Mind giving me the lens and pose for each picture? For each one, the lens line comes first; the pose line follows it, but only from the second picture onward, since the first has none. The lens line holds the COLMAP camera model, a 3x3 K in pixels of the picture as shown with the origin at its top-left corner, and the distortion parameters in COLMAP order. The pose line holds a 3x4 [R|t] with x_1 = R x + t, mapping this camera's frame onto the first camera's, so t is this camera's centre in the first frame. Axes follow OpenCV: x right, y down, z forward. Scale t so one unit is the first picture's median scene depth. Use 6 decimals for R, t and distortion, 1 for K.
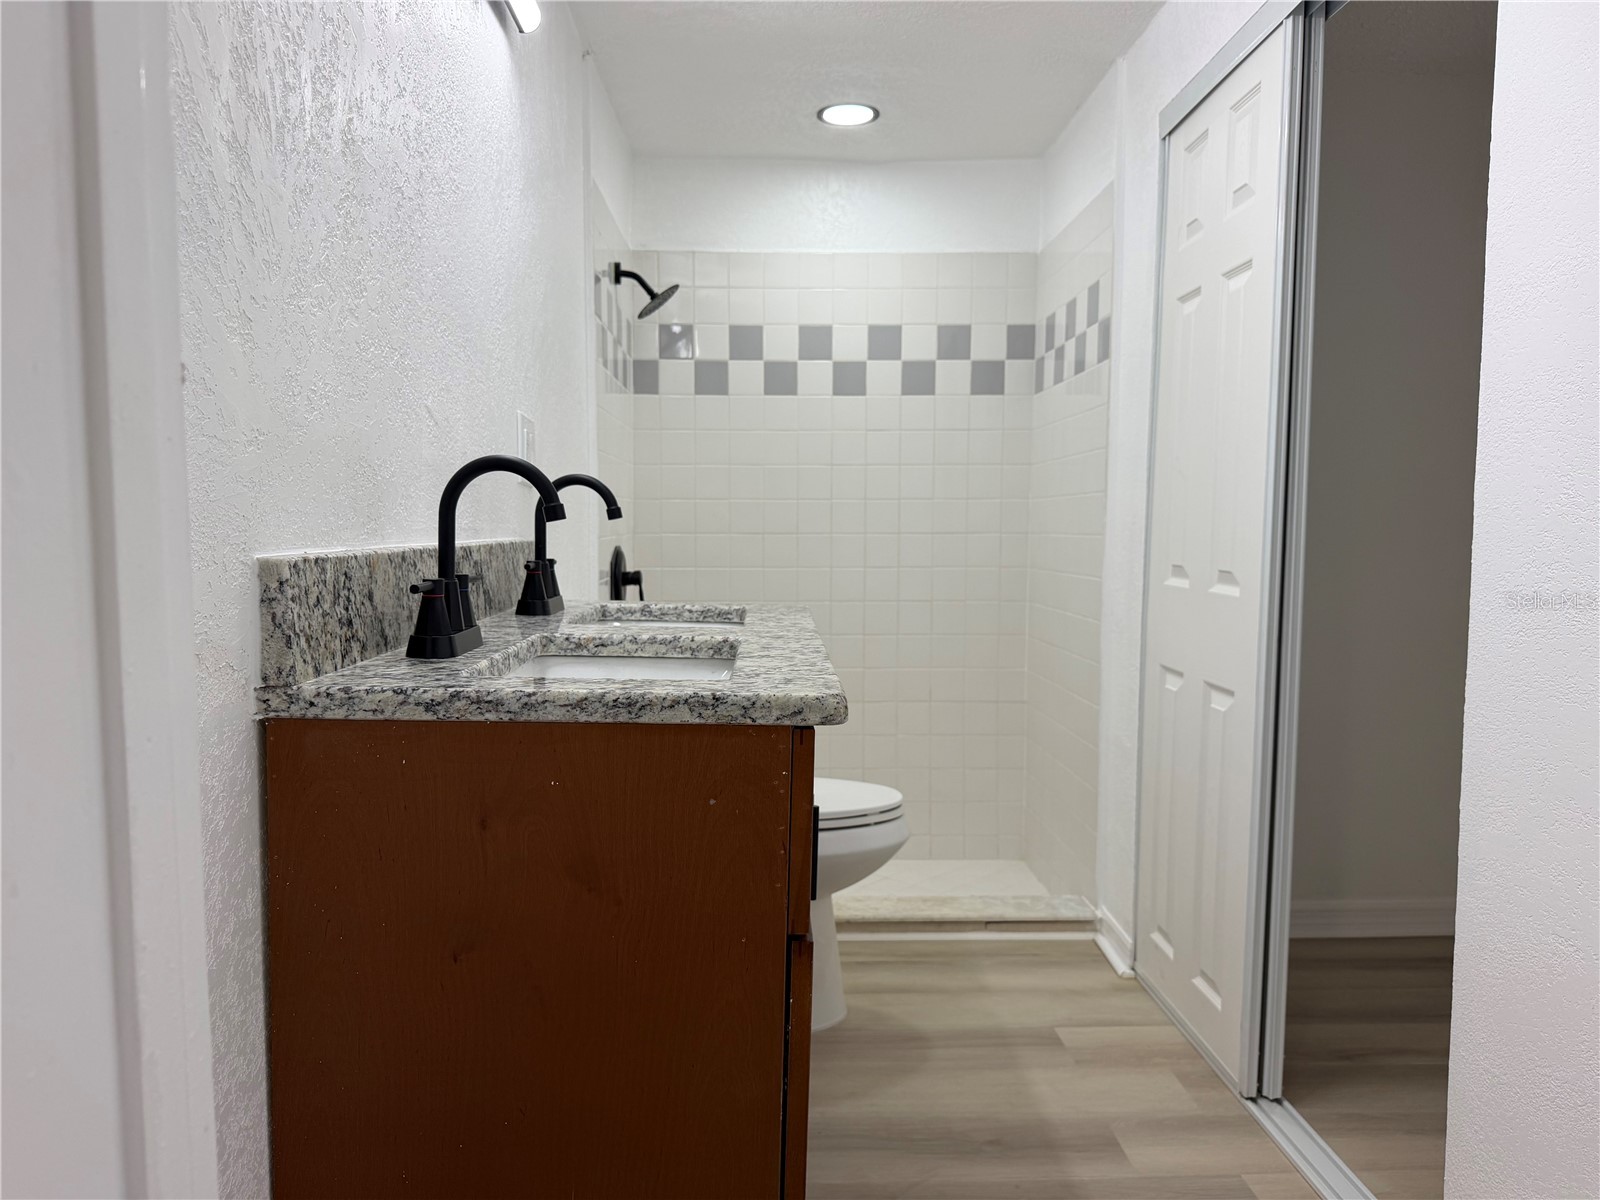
lens RADIAL K [[1149.4, 0, 788.4], [0, 1149.4, 599.4], [0, 0, 1]] dist [0.084989, -0.114973]
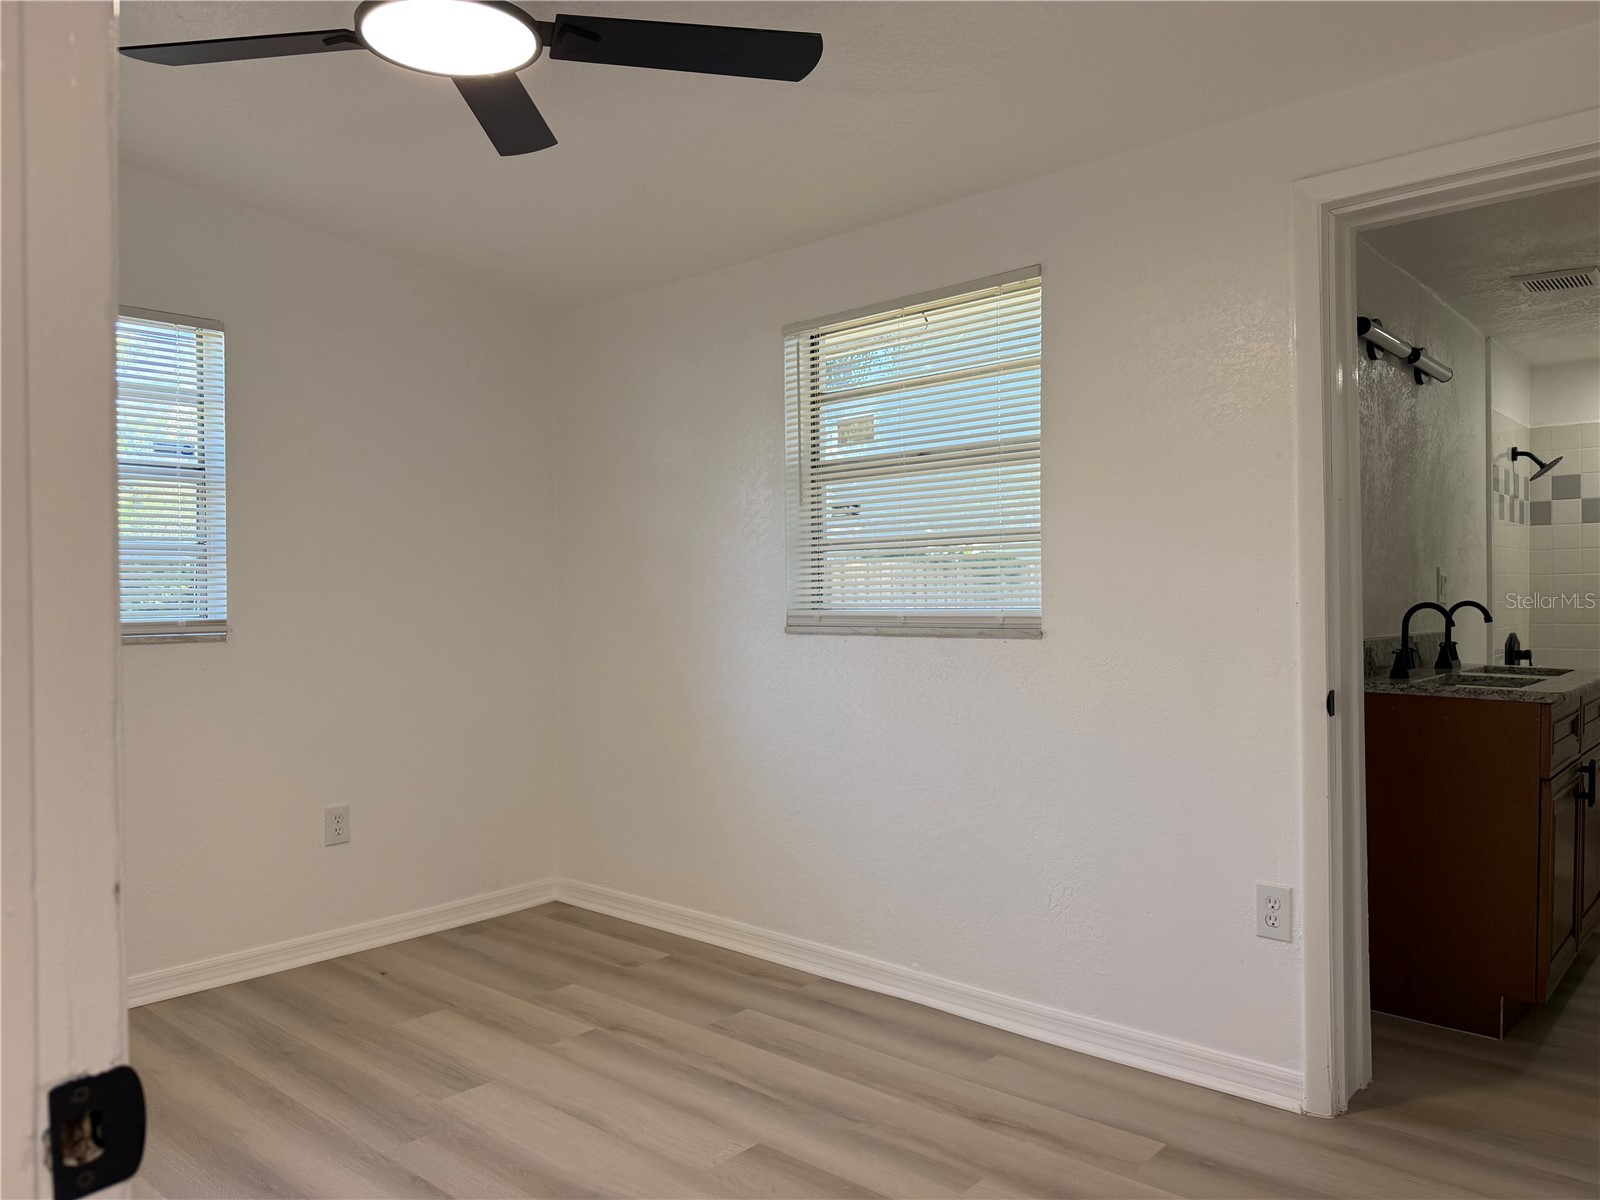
lens RADIAL K [[1116.2, 0, 799.2], [0, 1116.2, 605.6], [0, 0, 1]] dist [-0.003349, -0.002259]
pose [[0.729913, 0.003143, -0.683533, 0.246978], [-0.043218, 0.998201, -0.041560, 0.027660], [0.682173, 0.059876, 0.728735, -1.025825]]
